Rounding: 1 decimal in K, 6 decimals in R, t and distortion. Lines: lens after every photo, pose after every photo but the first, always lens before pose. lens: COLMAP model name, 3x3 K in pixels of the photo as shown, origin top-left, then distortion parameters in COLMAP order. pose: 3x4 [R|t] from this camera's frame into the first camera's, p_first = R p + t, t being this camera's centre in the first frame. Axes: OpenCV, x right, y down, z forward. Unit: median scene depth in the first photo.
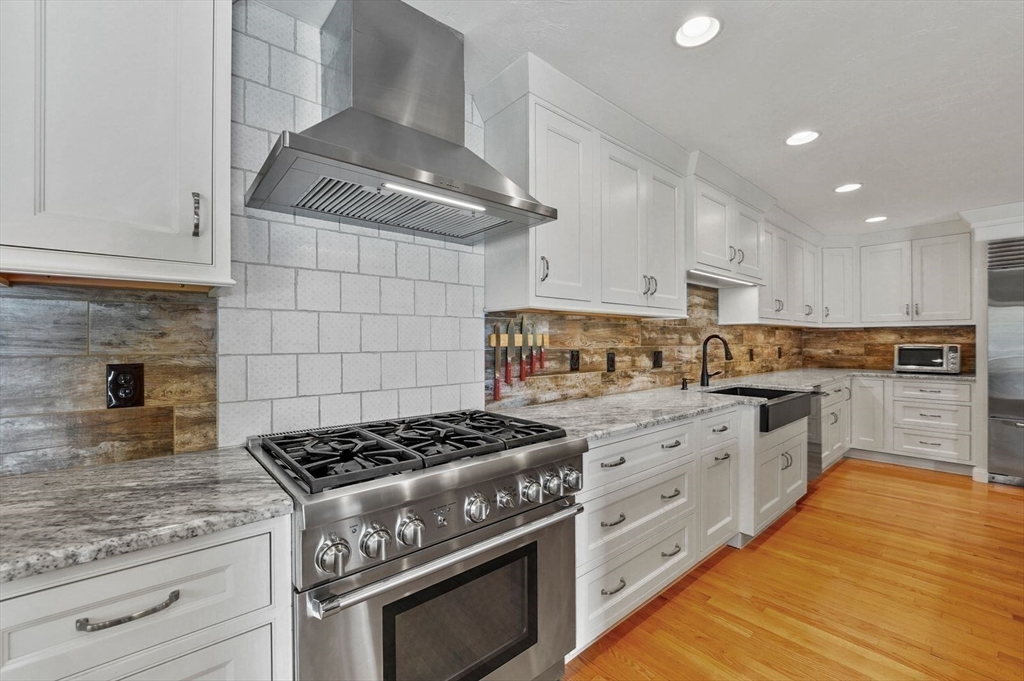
lens RADIAL K [[418.9, 0, 512.4], [0, 418.9, 341.1], [0, 0, 1]] dist [-0.011108, -0.000855]
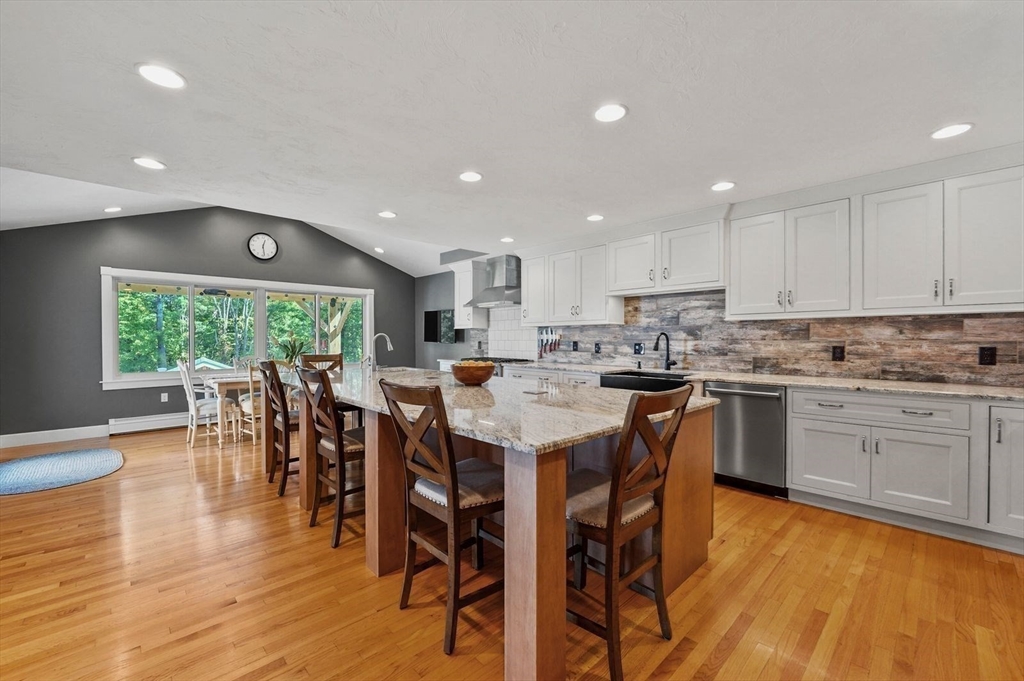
lens RADIAL K [[418.9, 0, 508.7], [0, 418.9, 337.7], [0, 0, 1]] dist [-0.011108, -0.000855]
pose [[0.046959, 0.003751, -0.998890, 1.847383], [0.004571, 0.999982, 0.003970, -0.005366], [0.998886, -0.004753, 0.046941, 0.441346]]
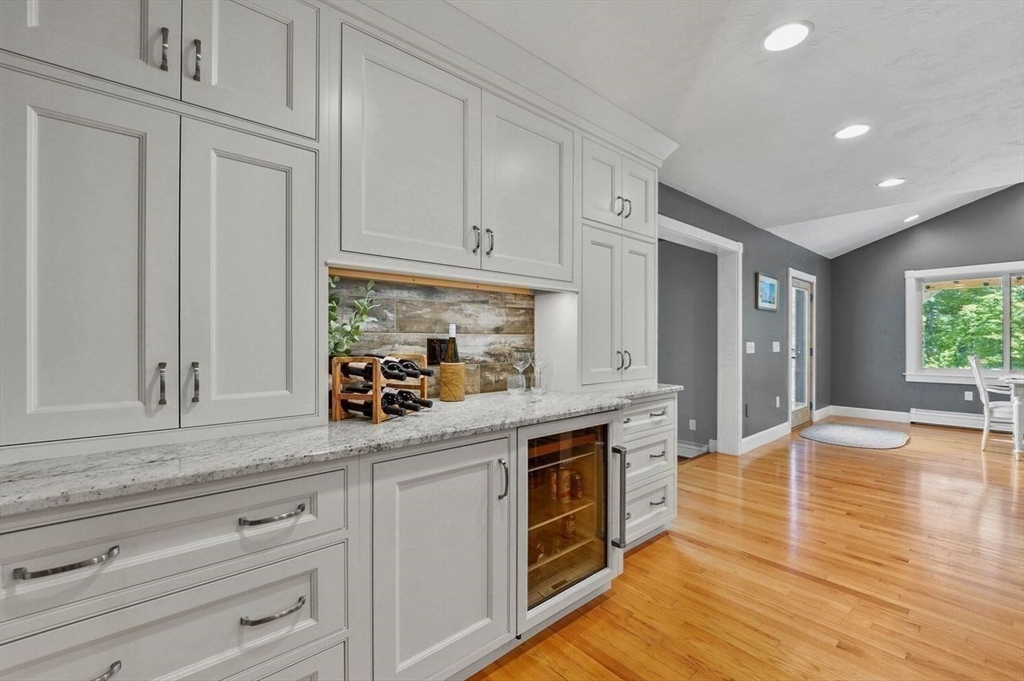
lens RADIAL K [[418.9, 0, 513.6], [0, 418.9, 338.5], [0, 0, 1]] dist [-0.011108, -0.000855]
pose [[-0.999968, 0.006162, 0.005126, 1.867924], [0.006121, 0.999949, -0.007988, 0.015336], [-0.005175, -0.007957, -0.999955, 0.764105]]
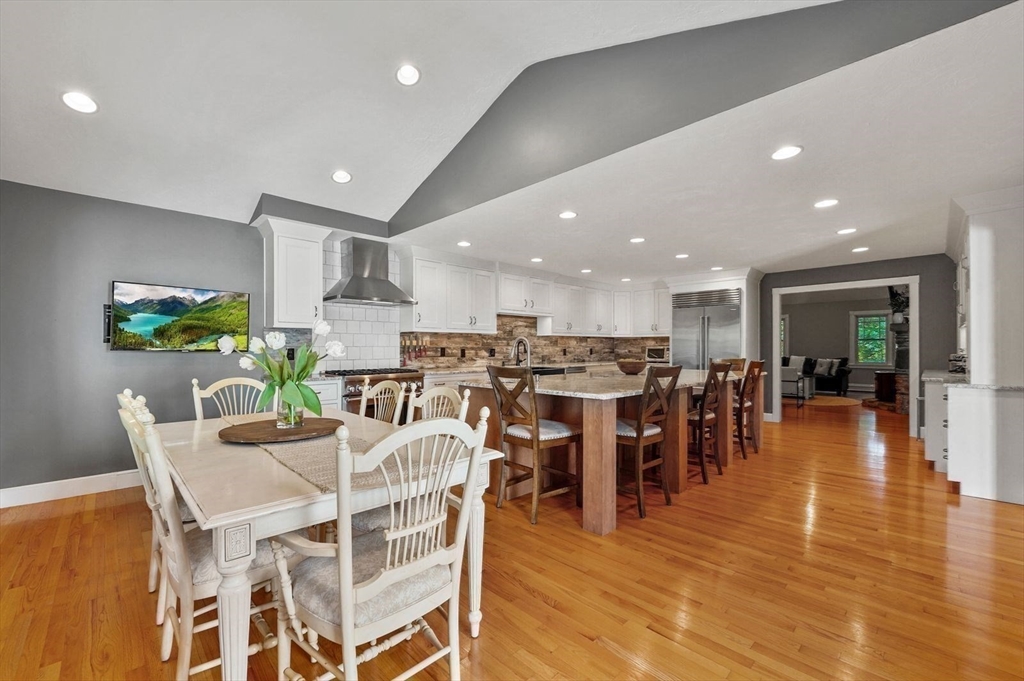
lens RADIAL K [[418.9, 0, 513.6], [0, 418.9, 347.6], [0, 0, 1]] dist [-0.011108, -0.000855]
pose [[0.997610, 0.003426, 0.069006, 0.306484], [-0.003663, 0.999988, 0.003309, 0.010824], [-0.068994, -0.003554, 0.997611, -1.101700]]
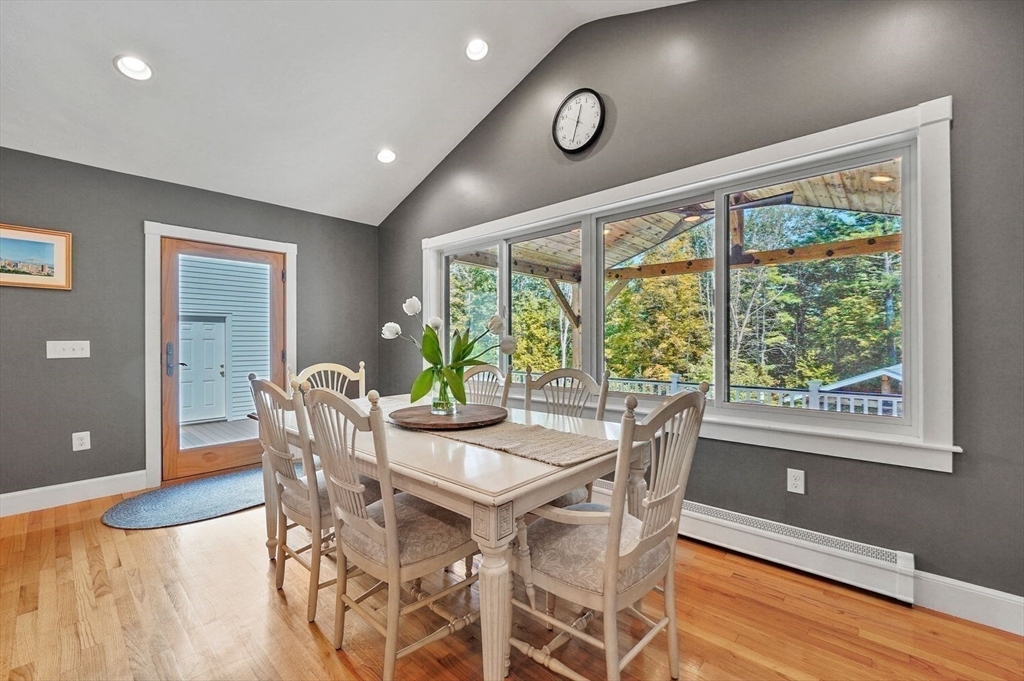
lens RADIAL K [[418.9, 0, 513.2], [0, 418.9, 339.9], [0, 0, 1]] dist [-0.011108, -0.000855]
pose [[-0.992218, 0.006412, -0.124347, -0.033400], [0.007163, 0.999959, -0.005600, 0.031637], [0.124306, -0.006447, -0.992223, 0.216027]]
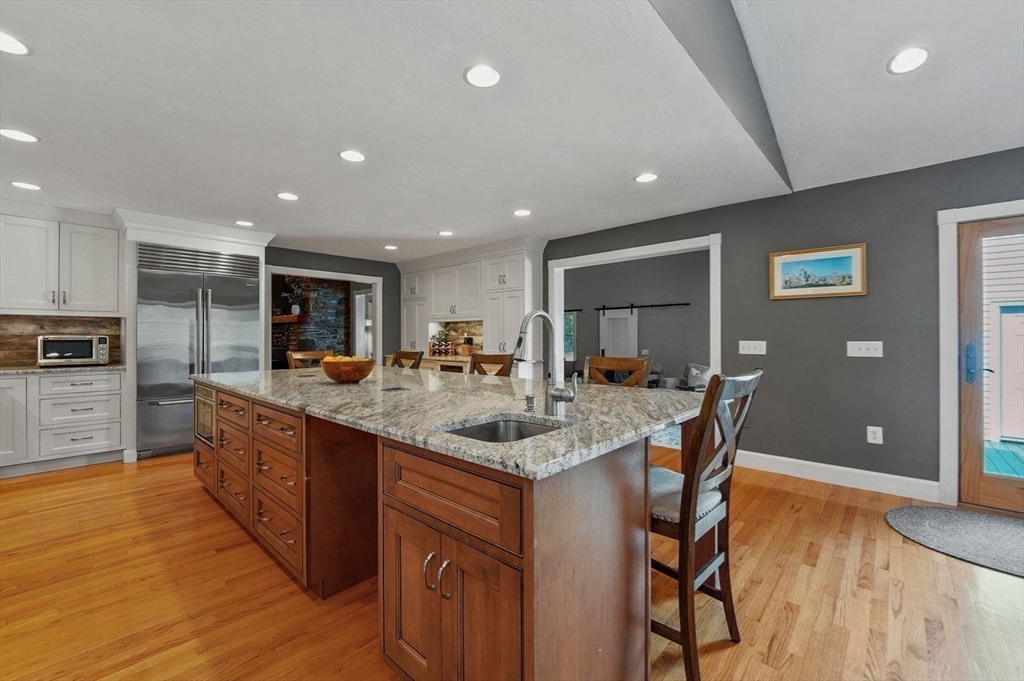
lens RADIAL K [[418.9, 0, 509.5], [0, 418.9, 337.0], [0, 0, 1]] dist [-0.011108, -0.000855]
pose [[-0.116204, 0.004620, 0.993215, -0.077454], [-0.002566, 0.999984, -0.004952, 0.017516], [-0.993222, -0.003124, -0.116190, 0.161832]]
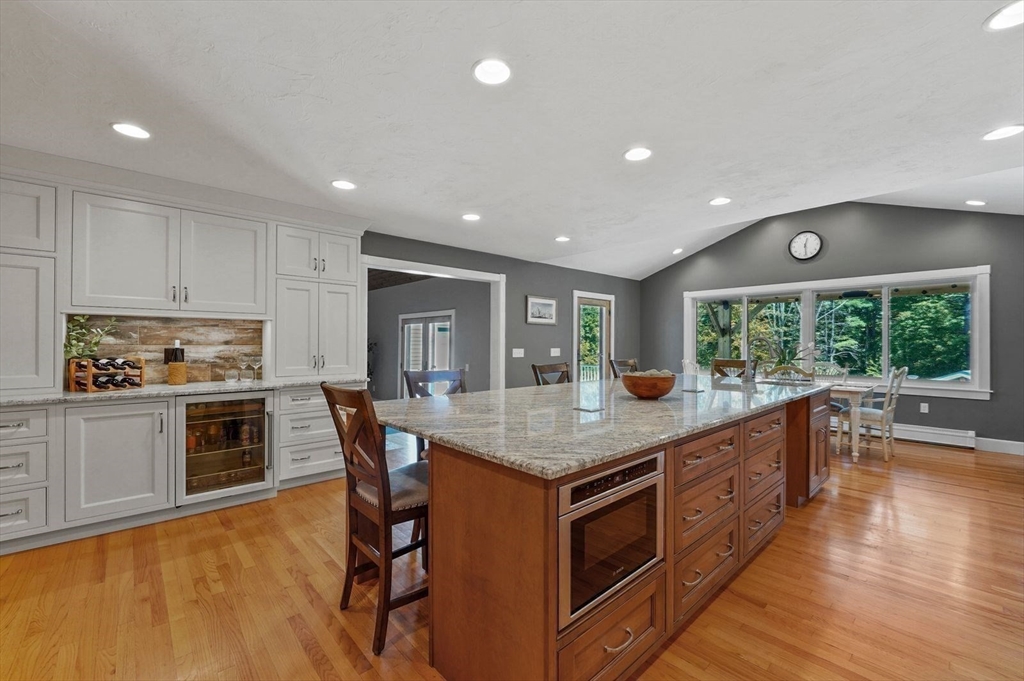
lens RADIAL K [[418.9, 0, 511.3], [0, 418.9, 340.2], [0, 0, 1]] dist [-0.011108, -0.000855]
pose [[-0.999690, 0.000764, -0.024901, 1.131228], [0.000964, 0.999967, -0.008044, -0.001950], [0.024894, -0.008065, -0.999658, 1.226857]]
